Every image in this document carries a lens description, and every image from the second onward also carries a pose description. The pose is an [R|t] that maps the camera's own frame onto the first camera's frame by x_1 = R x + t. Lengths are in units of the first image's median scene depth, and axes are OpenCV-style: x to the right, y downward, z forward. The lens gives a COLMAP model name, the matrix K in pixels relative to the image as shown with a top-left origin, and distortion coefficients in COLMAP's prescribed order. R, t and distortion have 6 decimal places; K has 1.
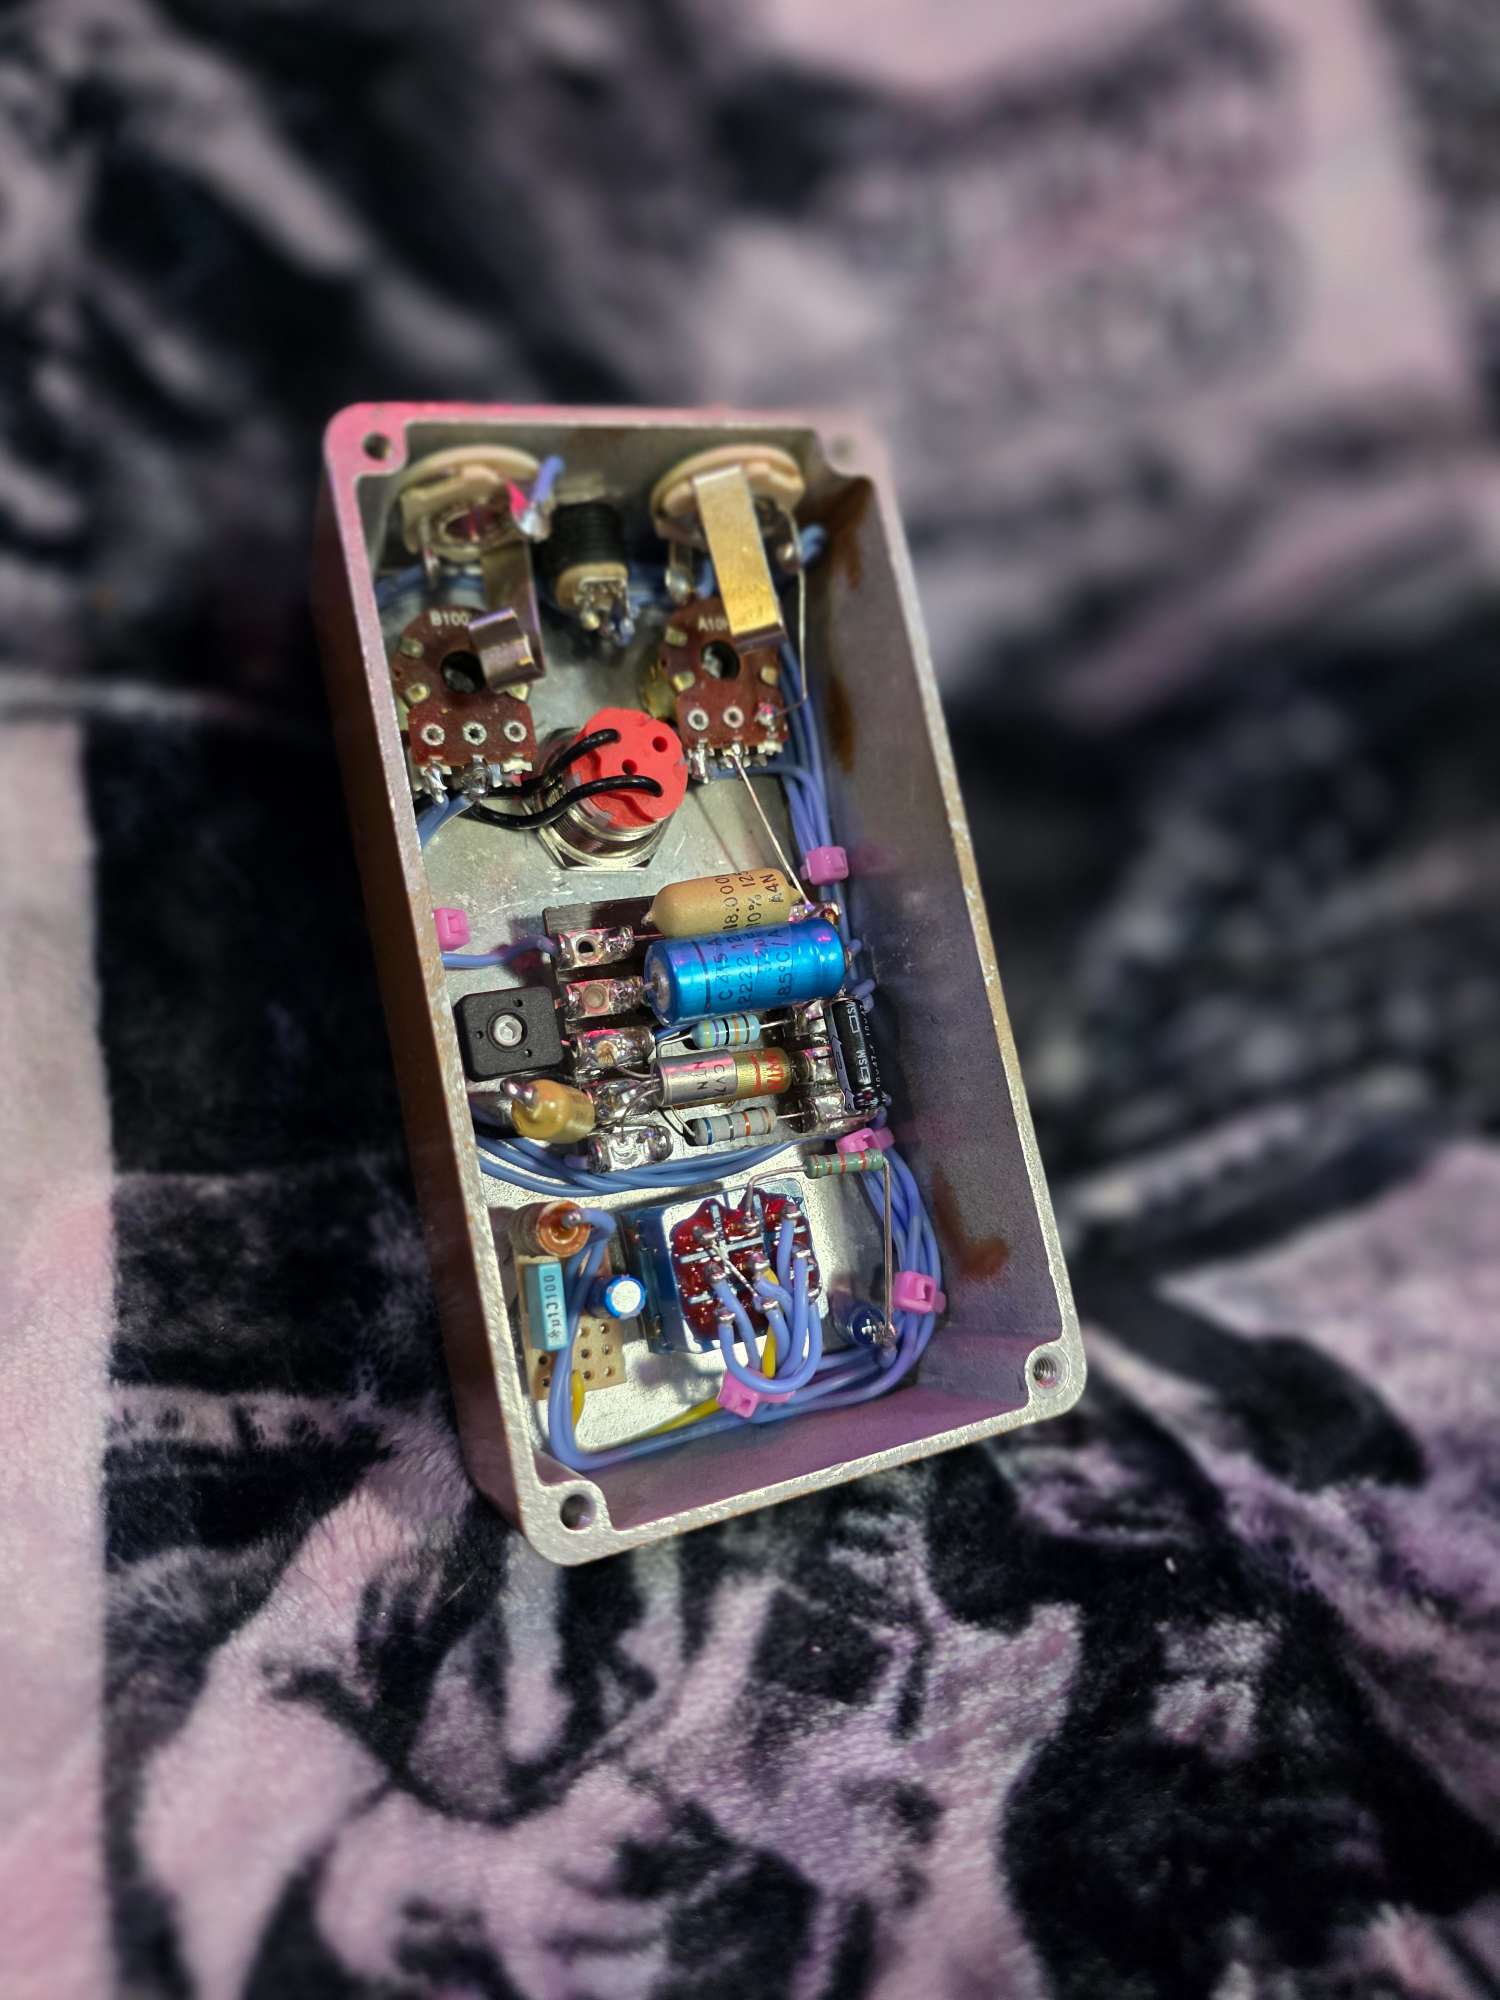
lens RADIAL K [[1366.7, 0, 750.0], [0, 1366.7, 1000.0], [0, 0, 1]] dist [-0.015235, 0.000722]
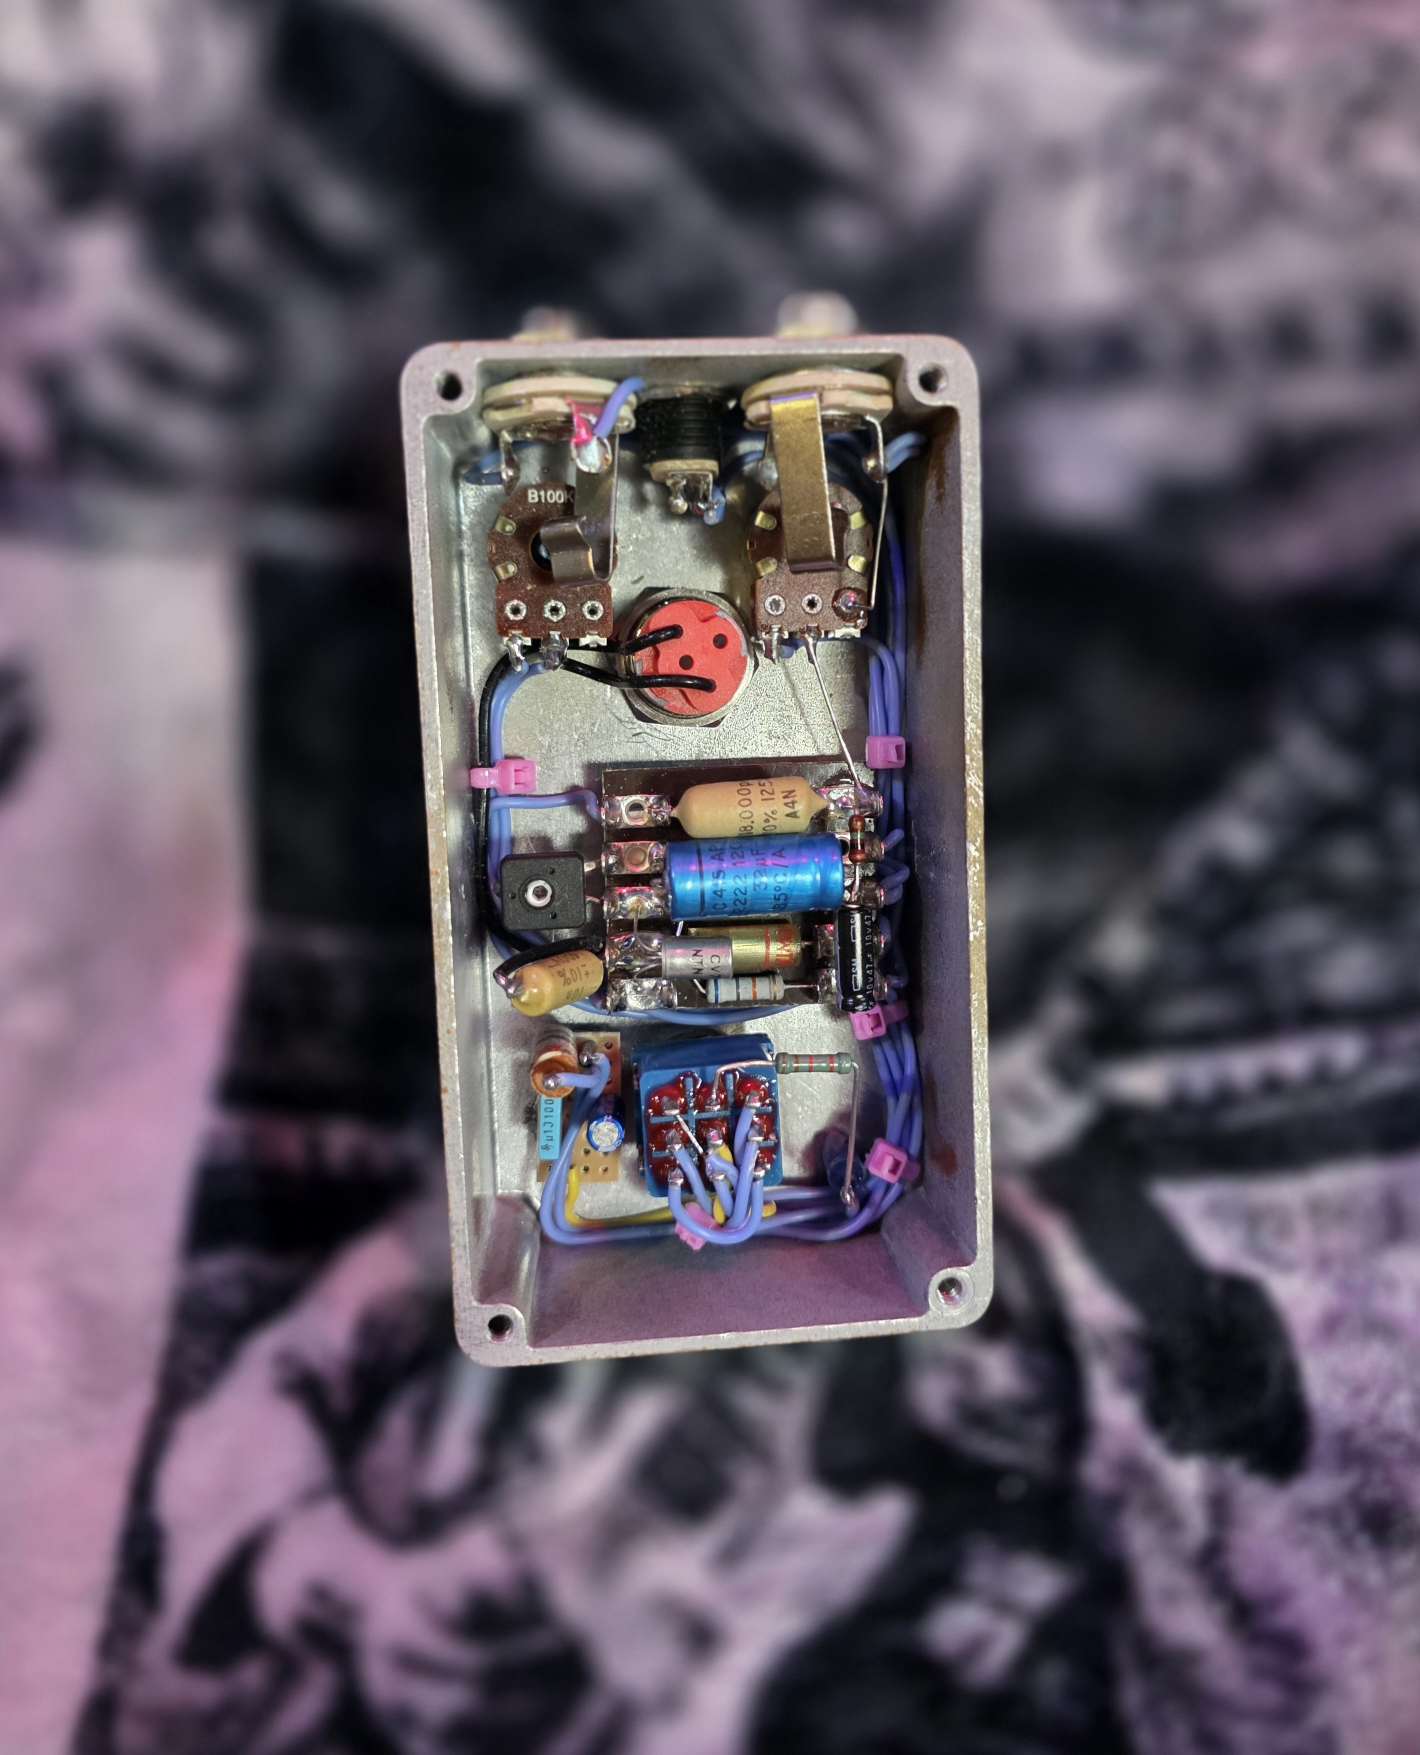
lens RADIAL K [[1325.6, 0, 711.6], [0, 1325.6, 833.4], [0, 0, 1]] dist [-0.000068, -0.008762]
pose [[0.950460, 0.190793, -0.245404, 0.224885], [-0.130319, 0.961318, 0.242662, -0.317989], [0.282210, -0.198660, 0.938558, 0.009813]]
